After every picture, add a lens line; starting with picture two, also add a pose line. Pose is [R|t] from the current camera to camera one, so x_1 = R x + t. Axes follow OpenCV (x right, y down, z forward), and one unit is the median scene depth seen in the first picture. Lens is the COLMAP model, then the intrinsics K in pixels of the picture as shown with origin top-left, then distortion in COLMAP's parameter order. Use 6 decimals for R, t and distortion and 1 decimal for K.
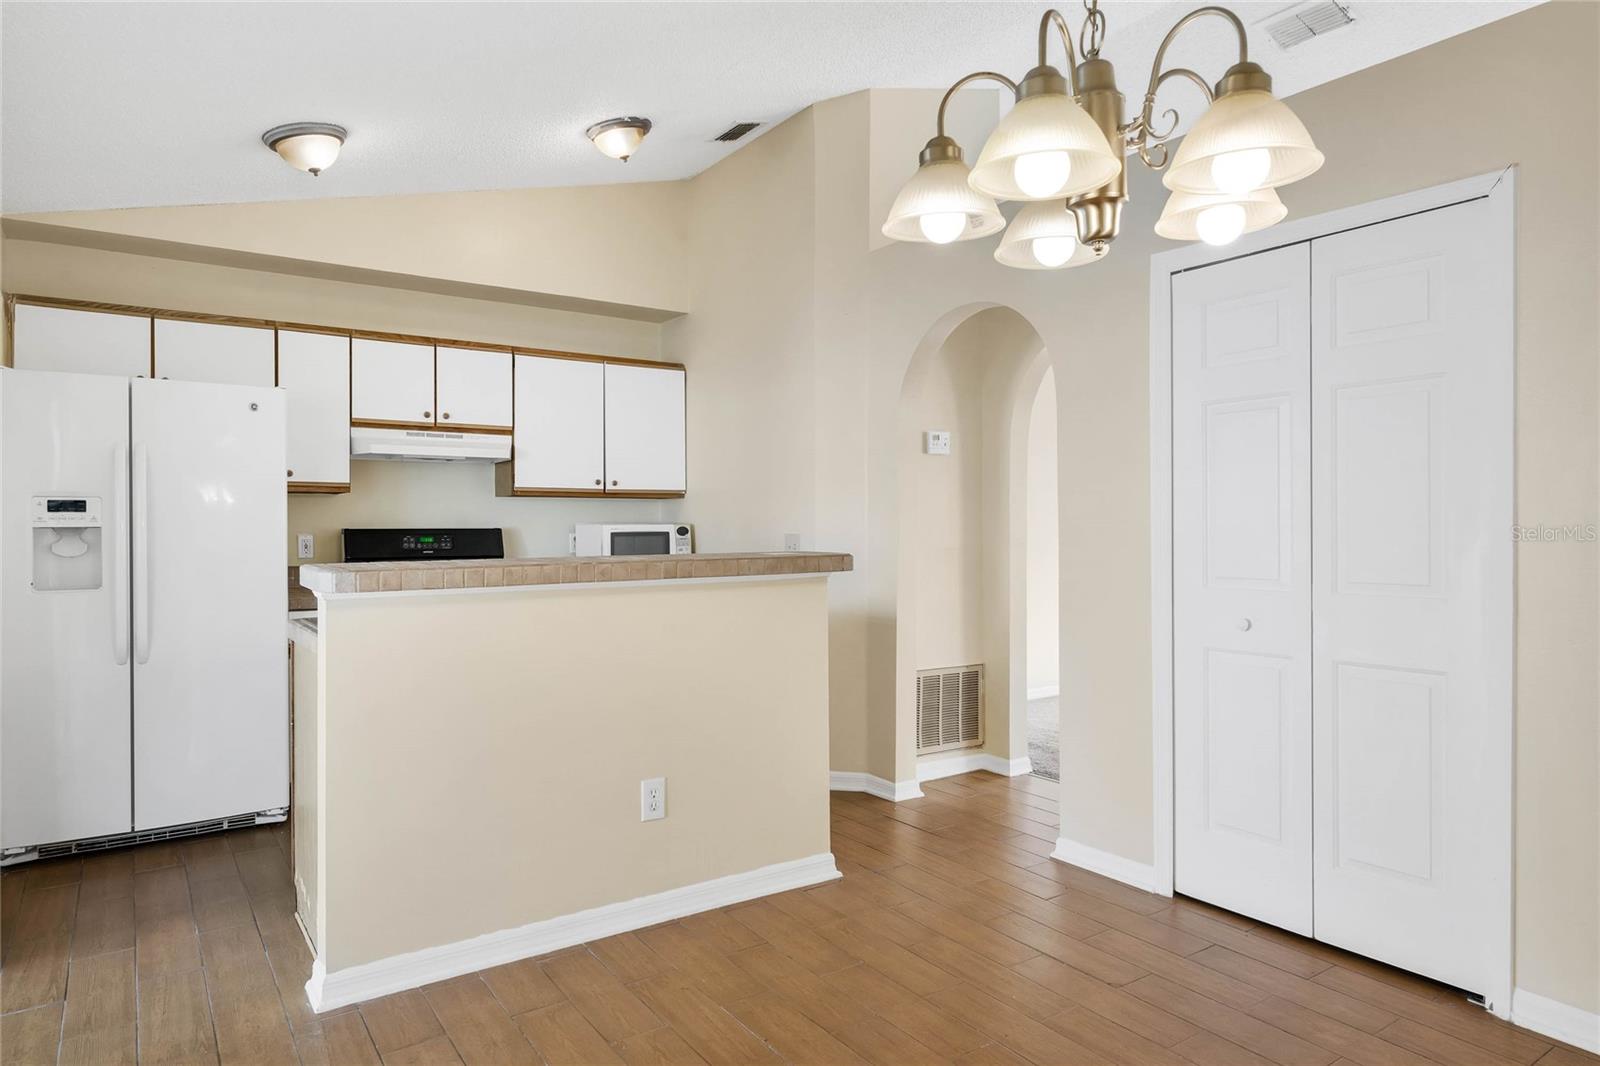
lens RADIAL K [[969.4, 0, 799.6], [0, 969.4, 528.4], [0, 0, 1]] dist [0.003841, -0.000286]
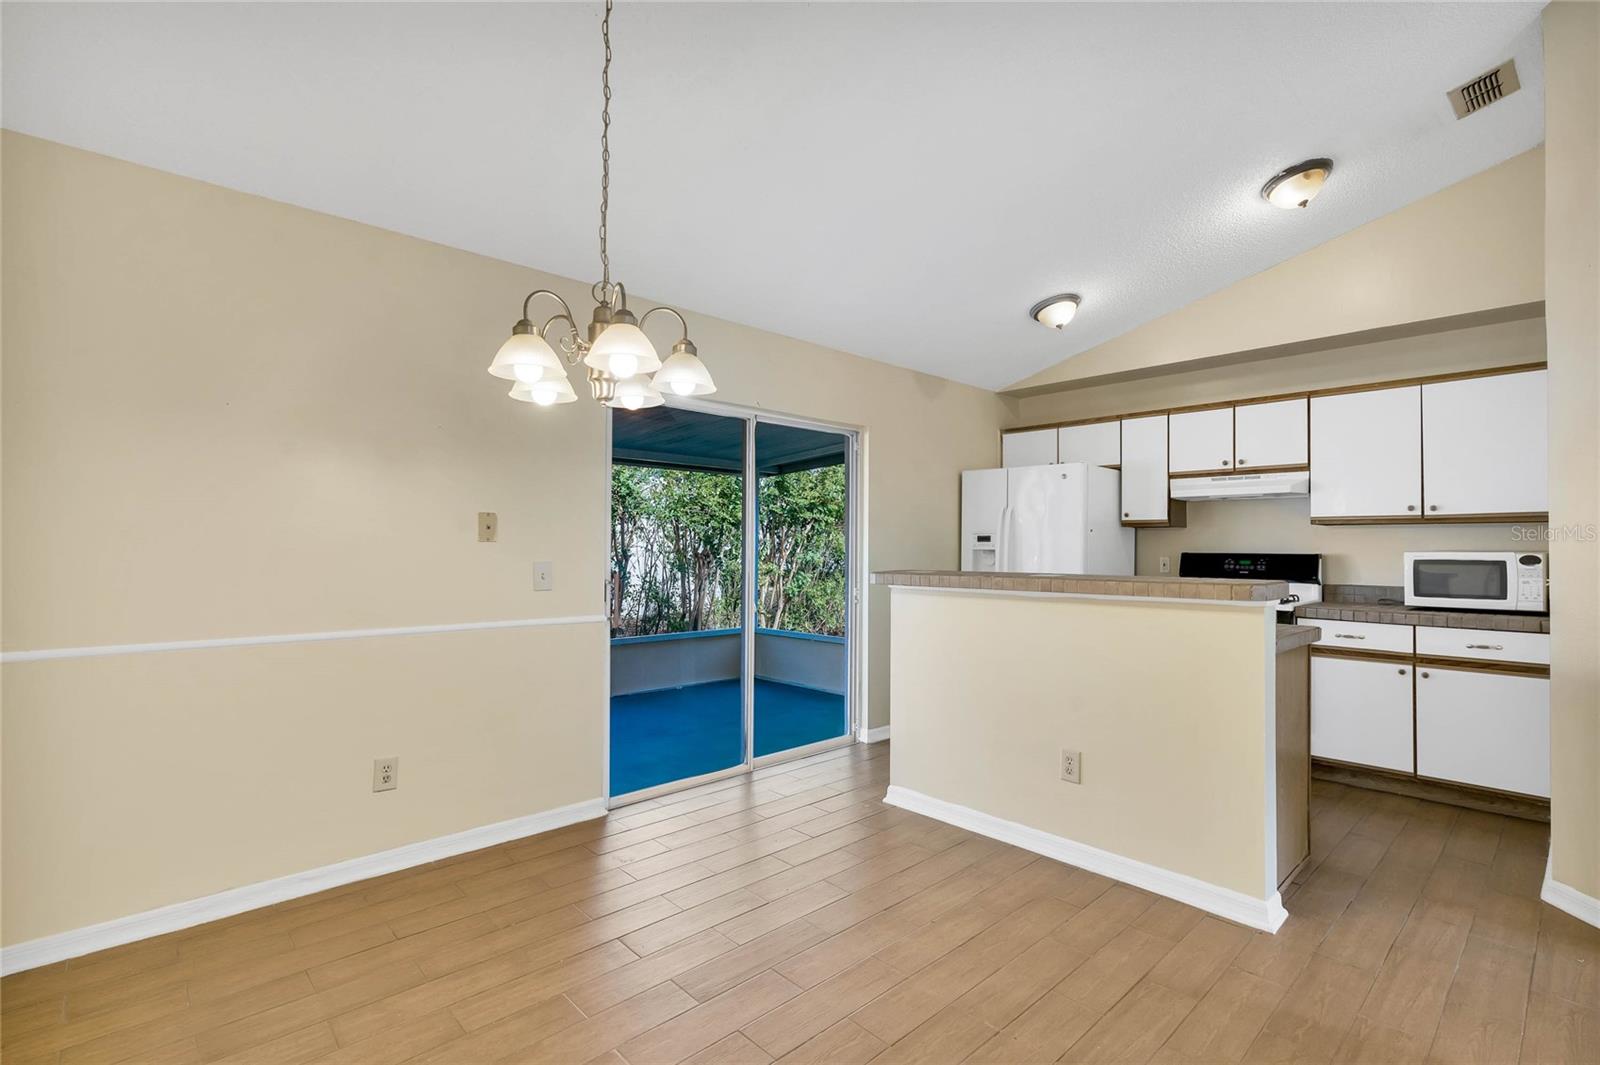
lens RADIAL K [[730.2, 0, 800.6], [0, 730.2, 535.5], [0, 0, 1]] dist [-0.000746, 0.000002]
pose [[0.147671, -0.012455, -0.988958, 0.458870], [-0.010018, 0.999851, -0.014088, -0.003967], [0.988986, 0.011988, 0.147524, 0.306990]]
